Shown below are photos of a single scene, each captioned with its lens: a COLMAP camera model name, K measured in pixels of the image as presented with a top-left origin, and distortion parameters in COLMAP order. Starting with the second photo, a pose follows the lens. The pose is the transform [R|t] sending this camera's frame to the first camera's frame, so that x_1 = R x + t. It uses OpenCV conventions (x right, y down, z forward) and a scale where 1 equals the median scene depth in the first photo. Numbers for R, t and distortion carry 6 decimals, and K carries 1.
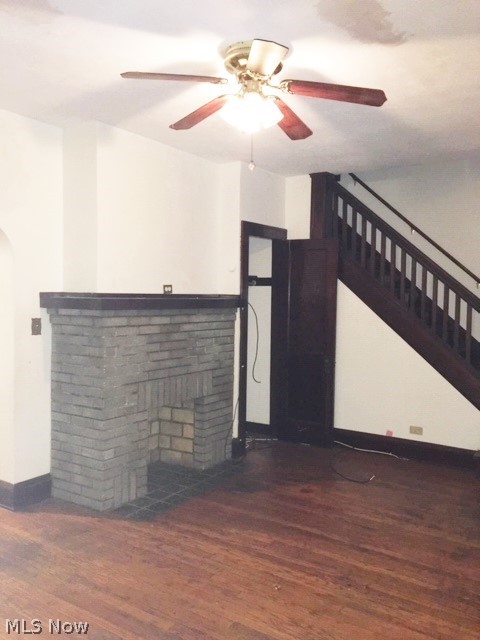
lens RADIAL K [[542.5, 0, 240.2], [0, 542.5, 319.1], [0, 0, 1]] dist [0.064643, -0.066699]
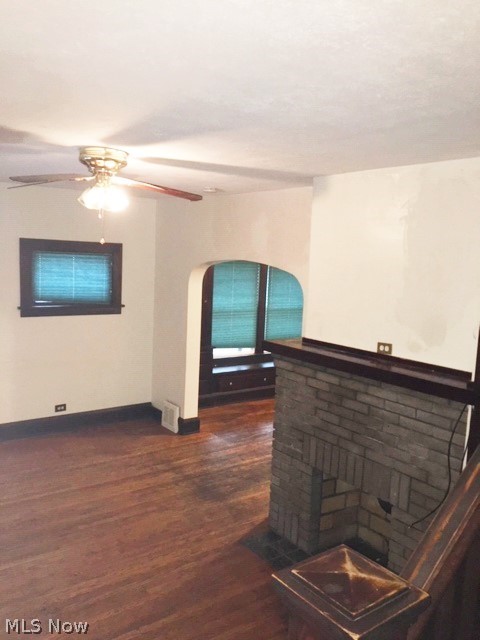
lens RADIAL K [[542.5, 0, 237.4], [0, 542.5, 319.9], [0, 0, 1]] dist [0.064643, -0.066699]
pose [[-0.321035, 0.085571, -0.943194, 0.724460], [-0.092590, 0.988303, 0.121178, -0.183550], [0.942531, 0.126233, -0.309357, 1.101973]]
